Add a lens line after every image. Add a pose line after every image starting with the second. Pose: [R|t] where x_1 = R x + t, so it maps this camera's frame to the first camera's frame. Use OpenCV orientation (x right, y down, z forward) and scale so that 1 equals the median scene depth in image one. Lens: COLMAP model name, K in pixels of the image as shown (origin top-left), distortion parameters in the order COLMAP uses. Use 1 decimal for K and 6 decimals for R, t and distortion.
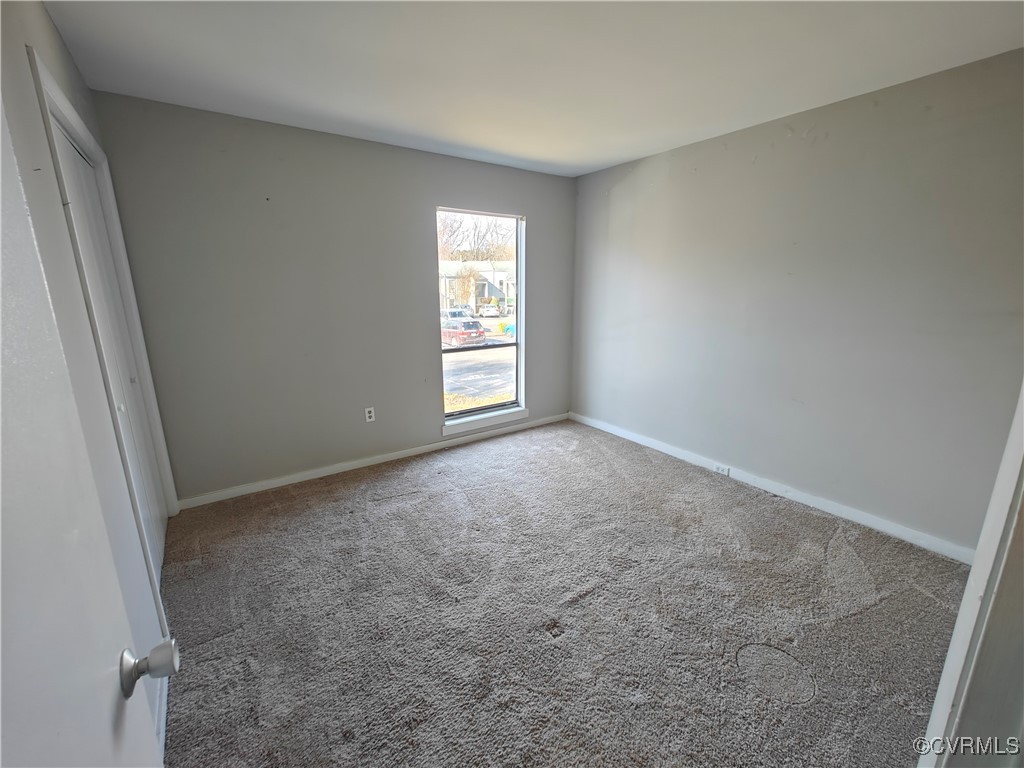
lens RADIAL K [[427.1, 0, 514.8], [0, 427.1, 384.4], [0, 0, 1]] dist [-0.001683, 0.000486]
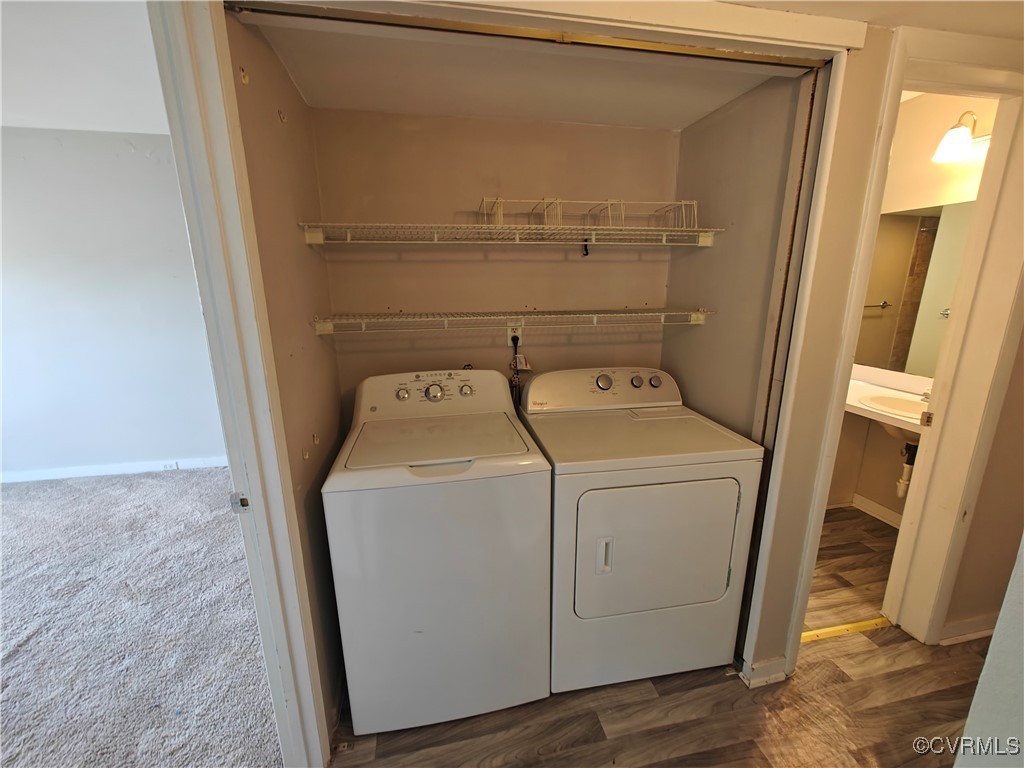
lens RADIAL K [[427.1, 0, 509.8], [0, 427.1, 384.7], [0, 0, 1]] dist [-0.001683, 0.000486]
pose [[0.400139, -0.218492, 0.890028, -0.083377], [0.220508, 0.965587, 0.137904, 0.060642], [-0.889531, 0.141077, 0.434549, -0.276625]]
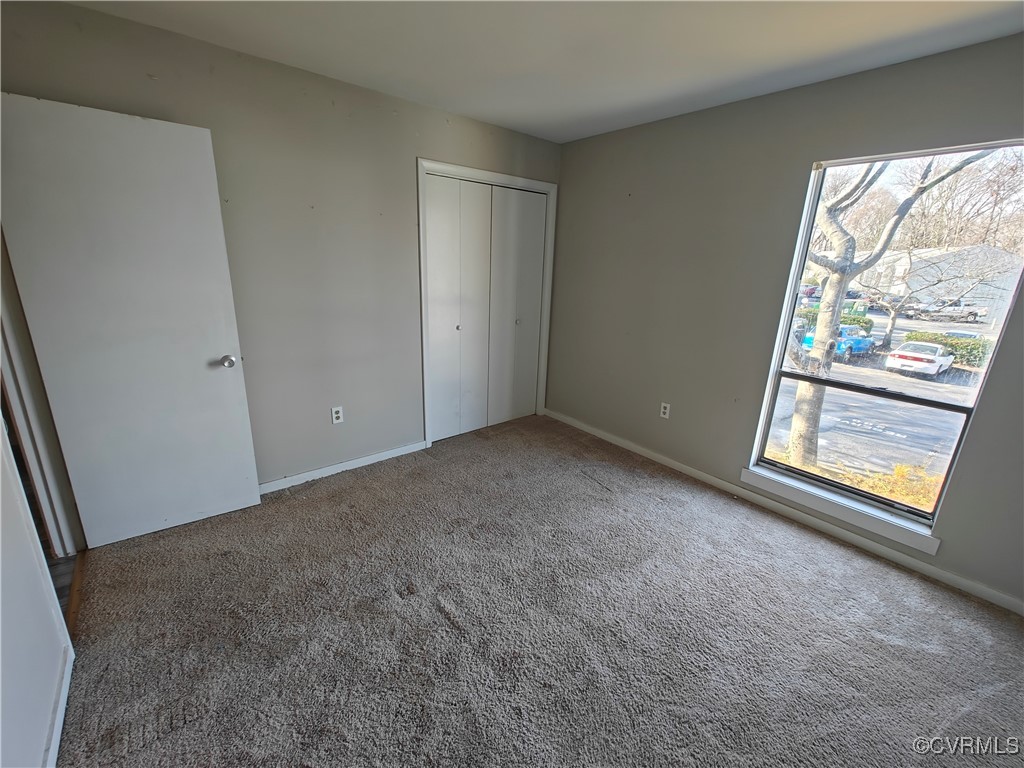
lens RADIAL K [[427.1, 0, 507.2], [0, 427.1, 382.6], [0, 0, 1]] dist [-0.001683, 0.000486]
pose [[0.072265, 0.282805, -0.956451, 0.573645], [-0.257789, 0.931670, 0.256001, -0.152157], [0.963495, 0.228062, 0.140231, 0.560648]]
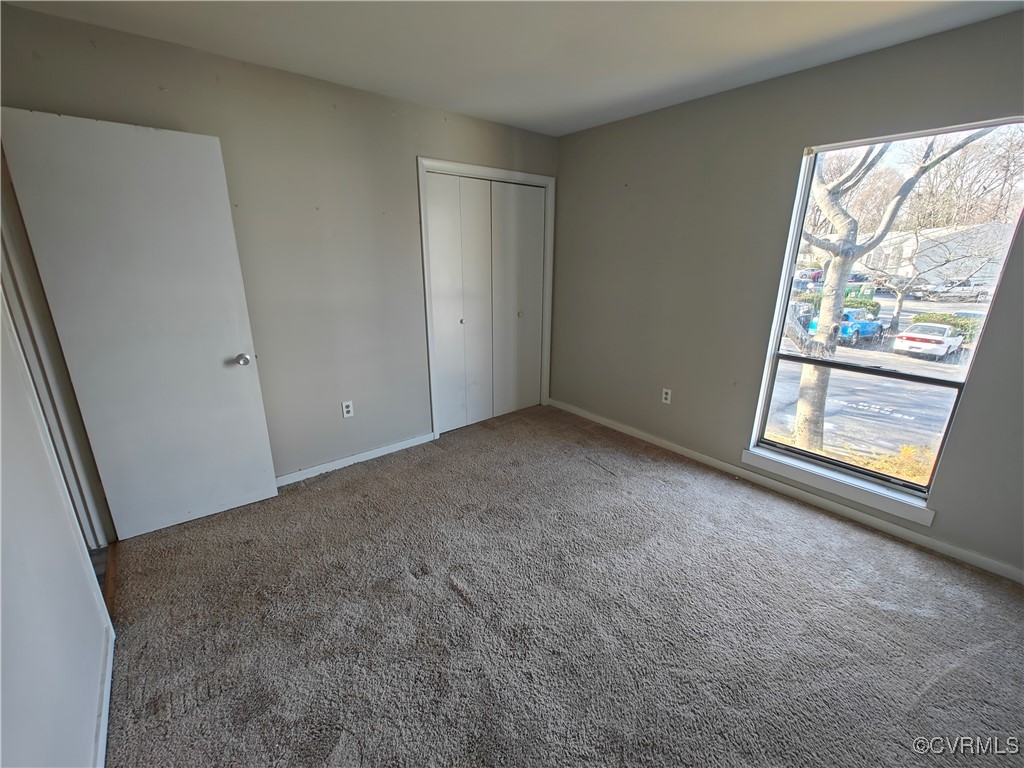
lens RADIAL K [[427.1, 0, 506.0], [0, 427.1, 380.5], [0, 0, 1]] dist [-0.001683, 0.000486]
pose [[0.066737, 0.288626, -0.955113, 0.603576], [-0.227252, 0.936485, 0.267118, -0.151293], [0.971546, 0.199225, 0.128089, 0.560728]]
